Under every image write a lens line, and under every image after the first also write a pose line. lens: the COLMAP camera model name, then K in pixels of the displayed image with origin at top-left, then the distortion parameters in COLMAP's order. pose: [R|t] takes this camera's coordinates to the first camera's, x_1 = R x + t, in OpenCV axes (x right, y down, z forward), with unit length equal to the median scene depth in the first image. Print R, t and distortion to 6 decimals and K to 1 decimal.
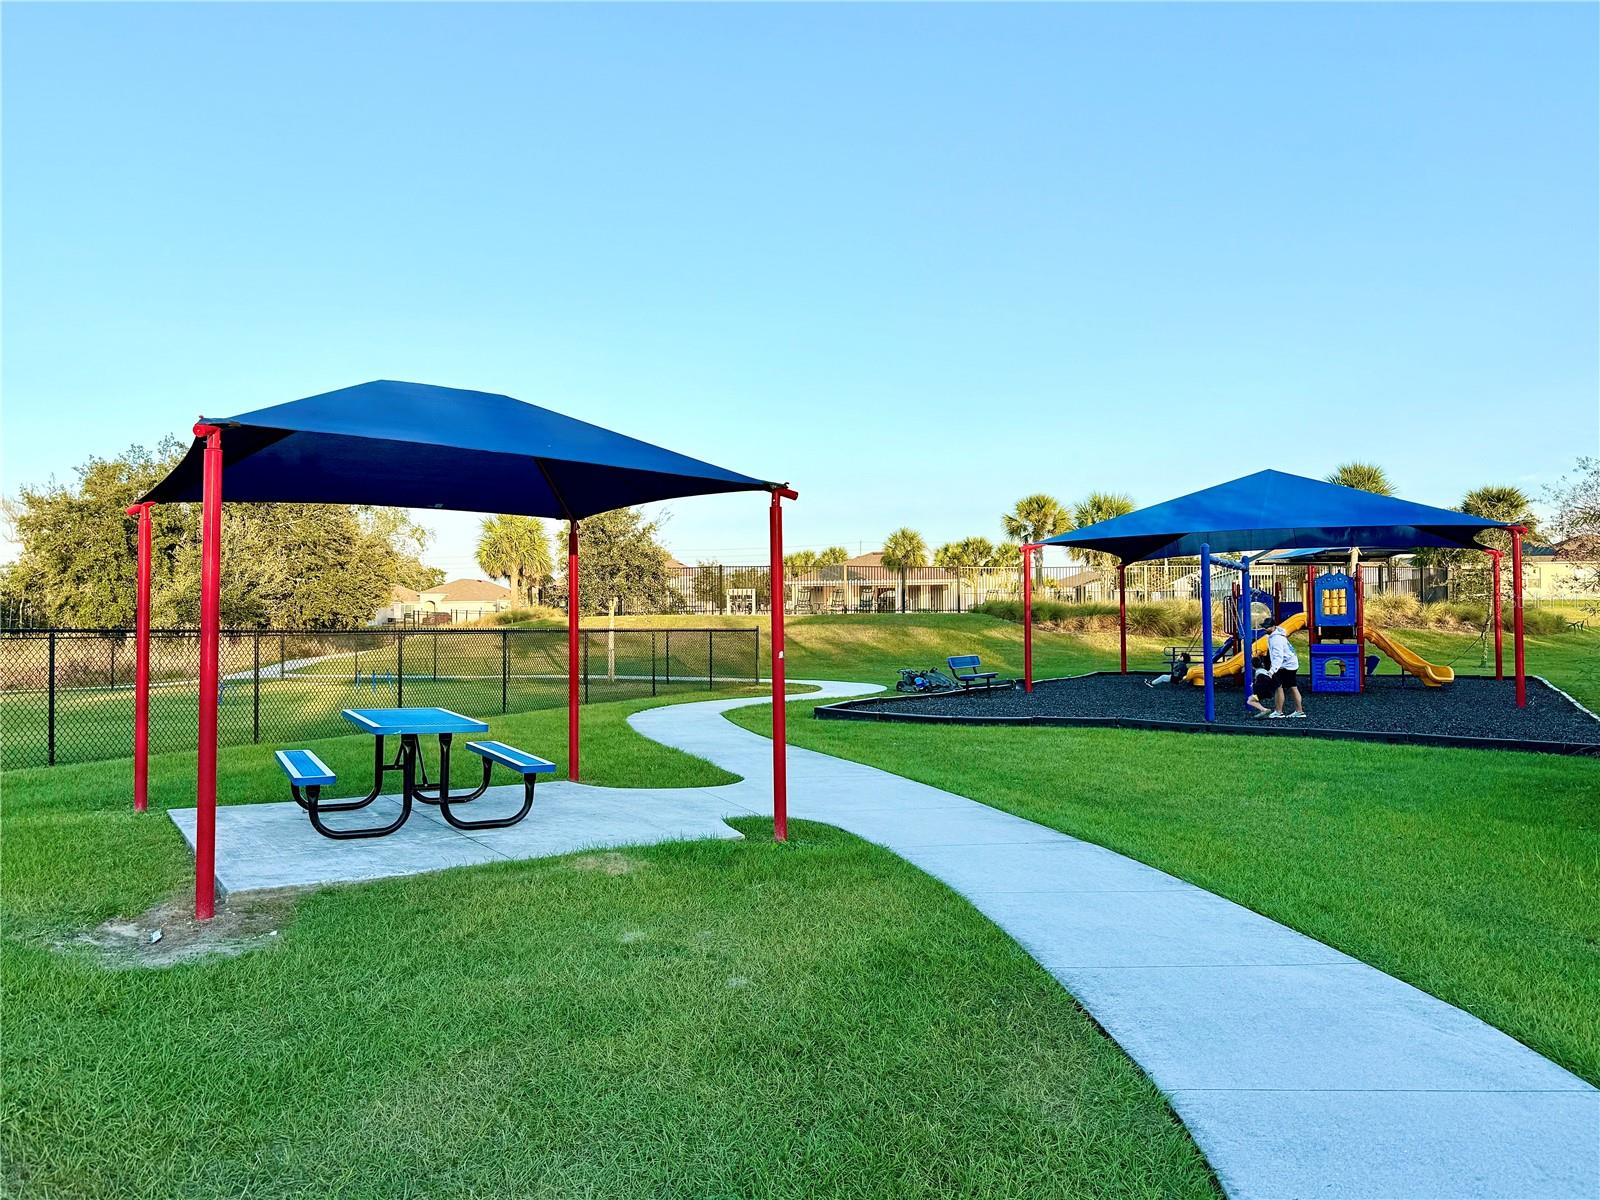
lens RADIAL K [[1211.0, 0, 798.5], [0, 1211.0, 600.5], [0, 0, 1]] dist [0.000324, 0.000003]
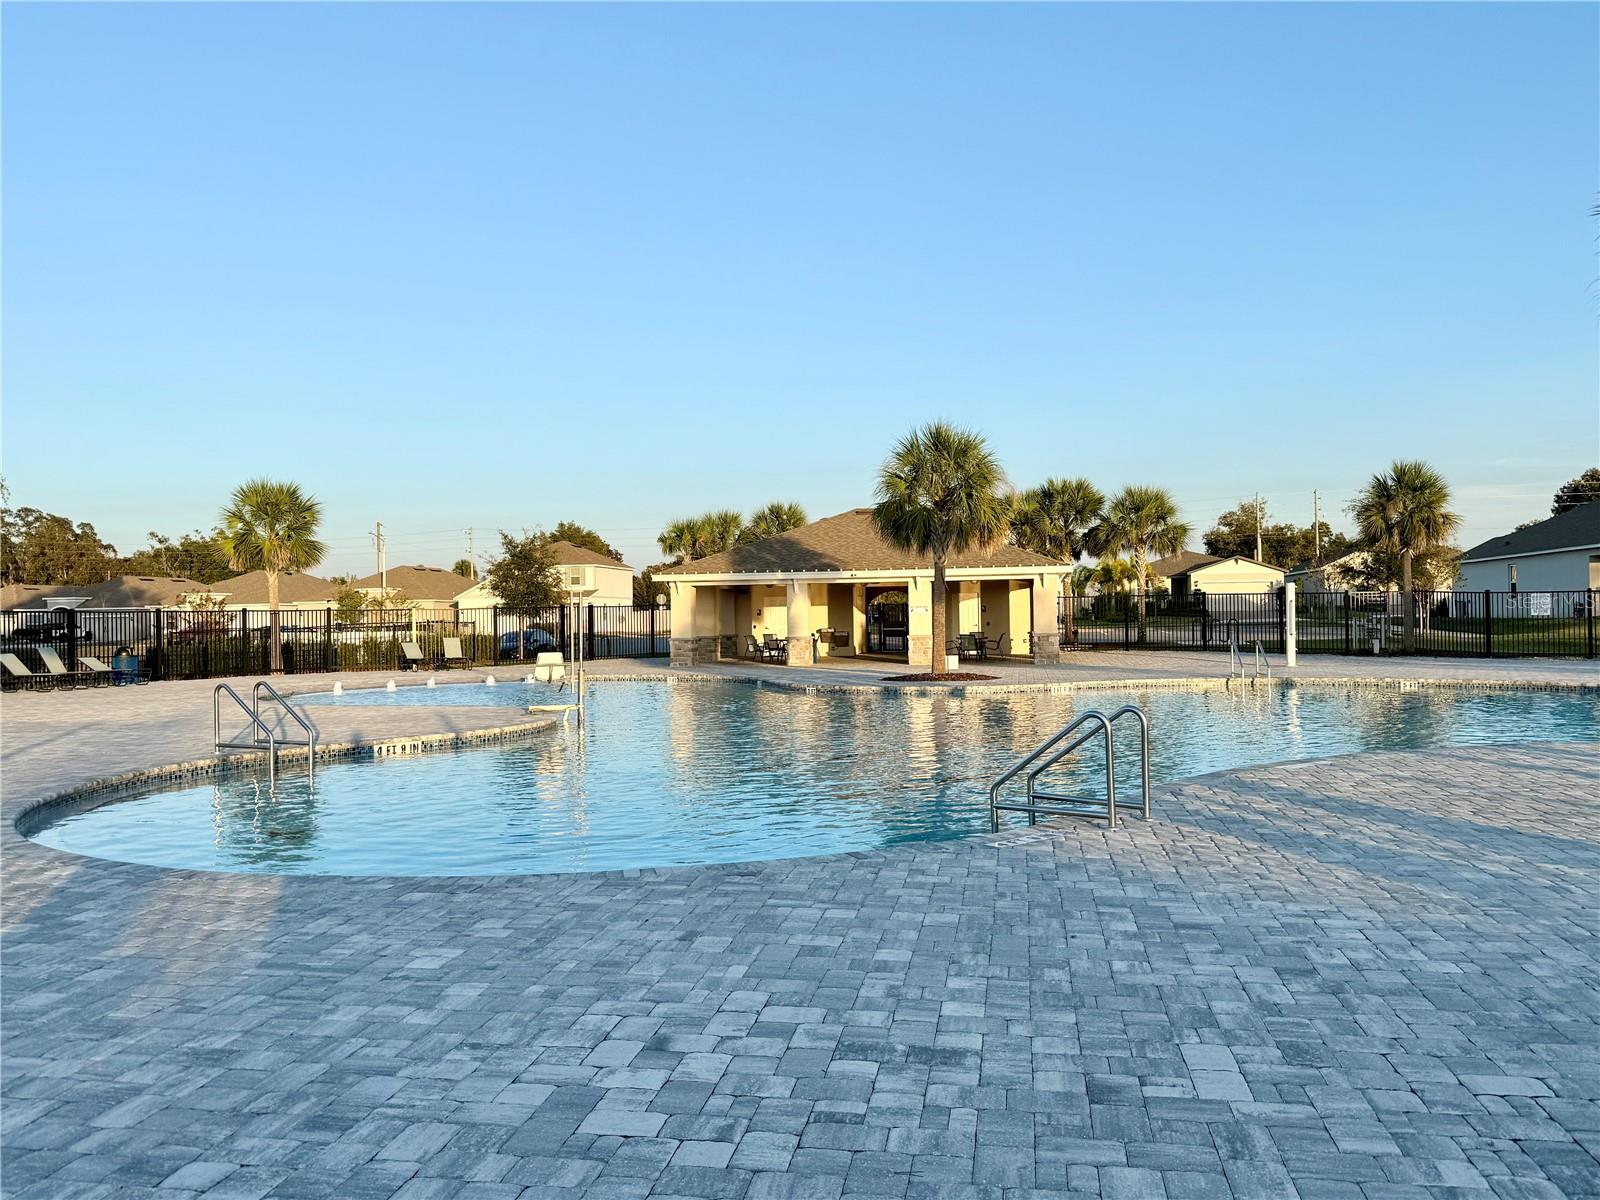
lens RADIAL K [[1211.0, 0, 800.7], [0, 1211.0, 600.3], [0, 0, 1]] dist [0.000324, 0.000003]
pose [[0.999890, -0.011724, 0.009105, 0.035289], [0.011650, 0.999899, 0.008148, -0.009204], [-0.009199, -0.008041, 0.999925, 0.535896]]
